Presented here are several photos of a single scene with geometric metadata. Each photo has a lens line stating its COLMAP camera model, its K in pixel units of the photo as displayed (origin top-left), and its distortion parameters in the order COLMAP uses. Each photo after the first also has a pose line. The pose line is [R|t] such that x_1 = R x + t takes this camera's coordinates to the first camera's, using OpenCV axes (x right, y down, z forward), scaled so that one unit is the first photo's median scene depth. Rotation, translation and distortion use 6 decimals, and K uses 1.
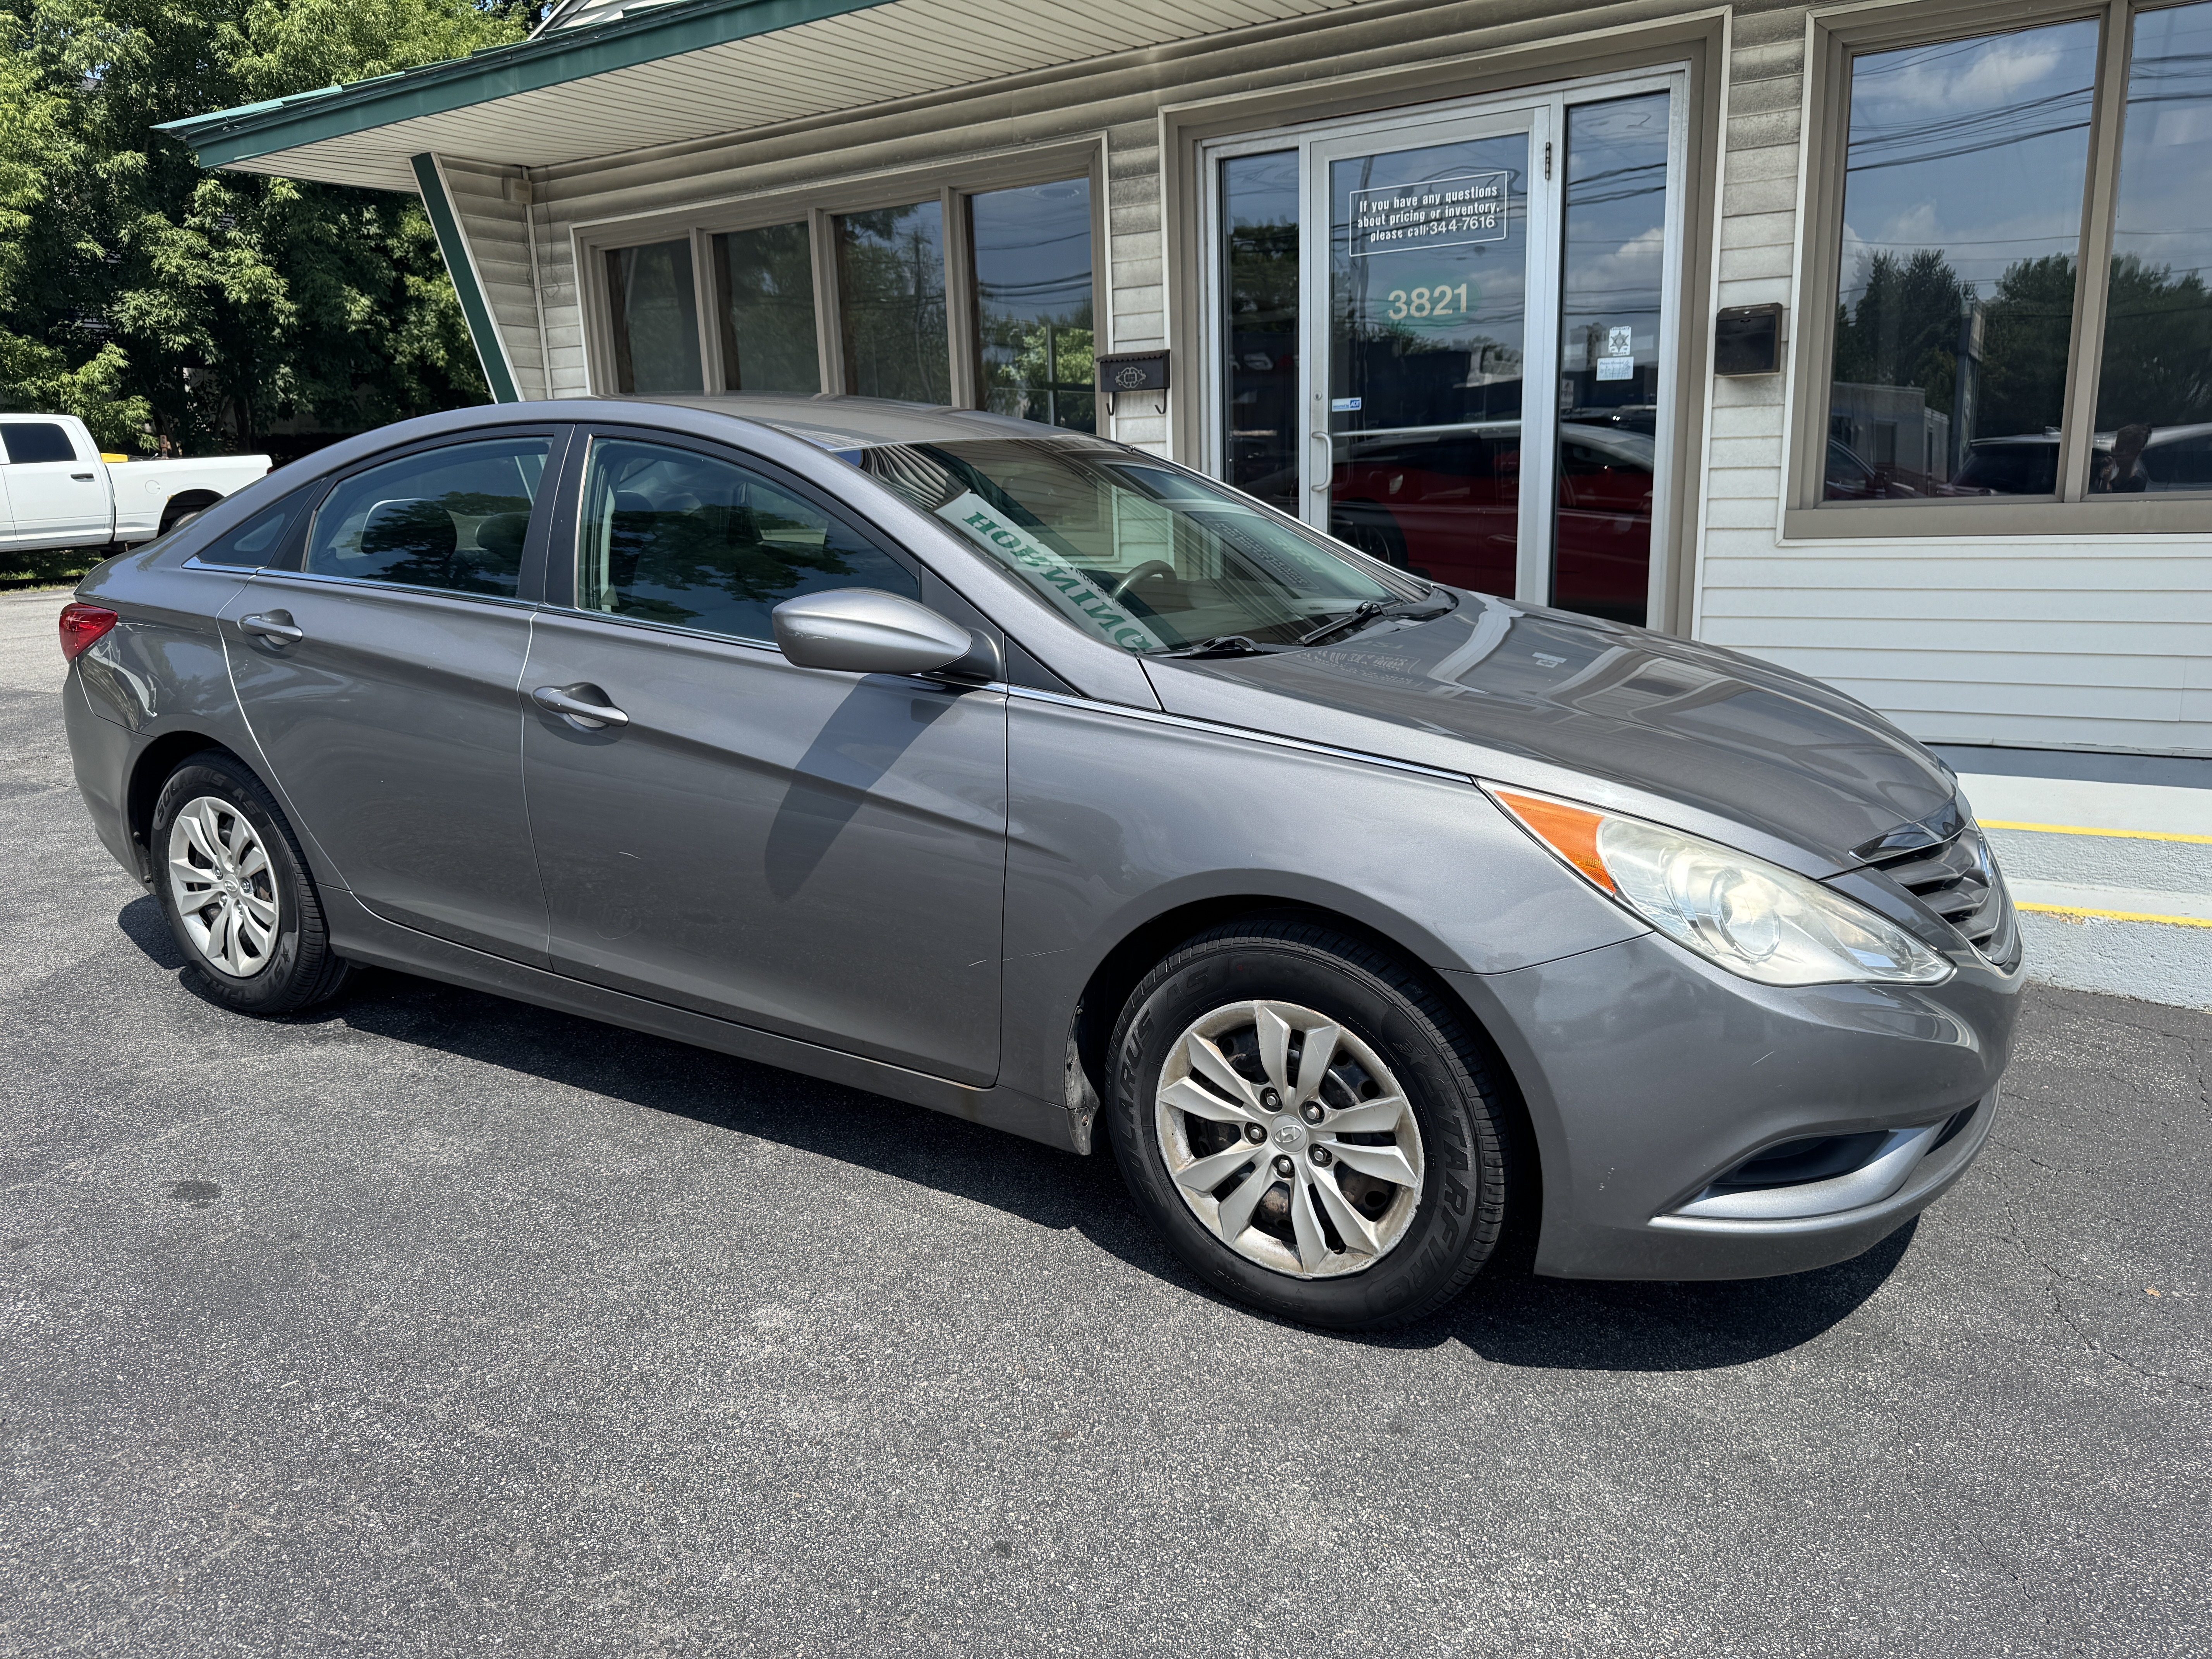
lens RADIAL K [[1541.6, 0, 1101.9], [0, 1541.6, 810.8], [0, 0, 1]] dist [0.030147, -0.038486]
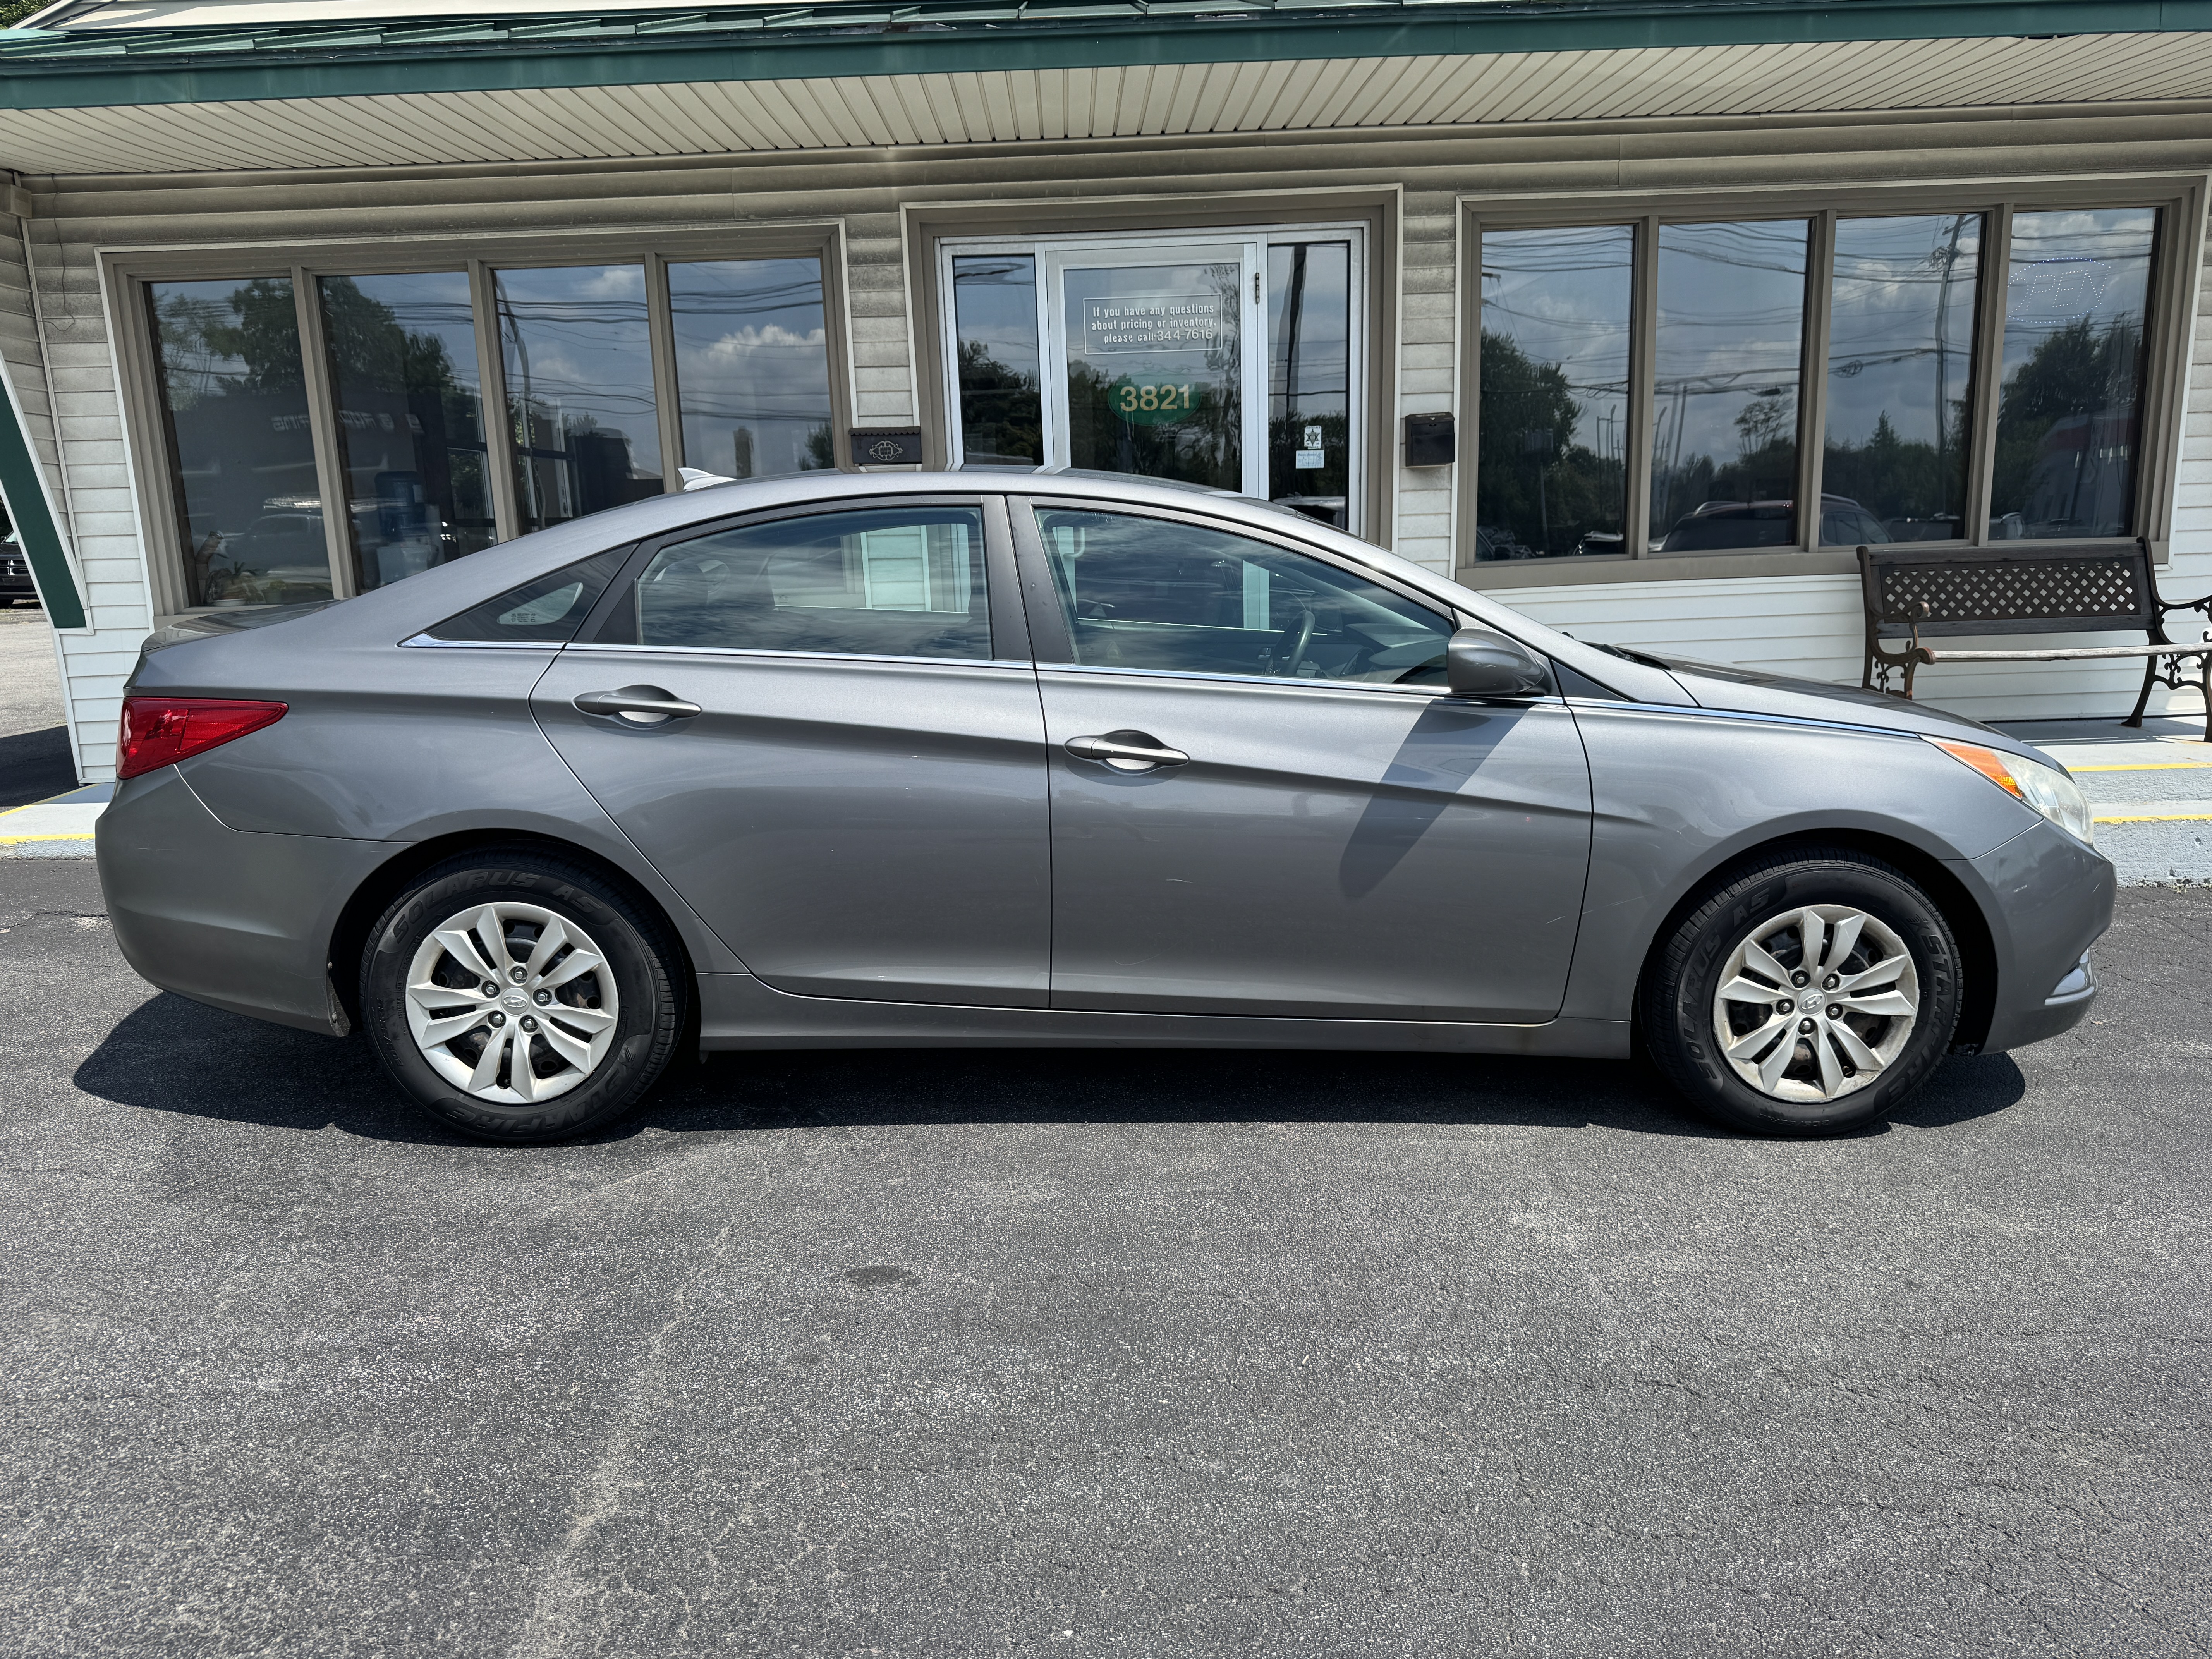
lens RADIAL K [[1541.6, 0, 1041.4], [0, 1541.6, 835.2], [0, 0, 1]] dist [0.030147, -0.038486]
pose [[0.856219, -0.096661, 0.507490, -0.757520], [0.112123, 0.993694, 0.000099, -0.012528], [-0.504299, 0.056817, 0.861658, 0.082918]]
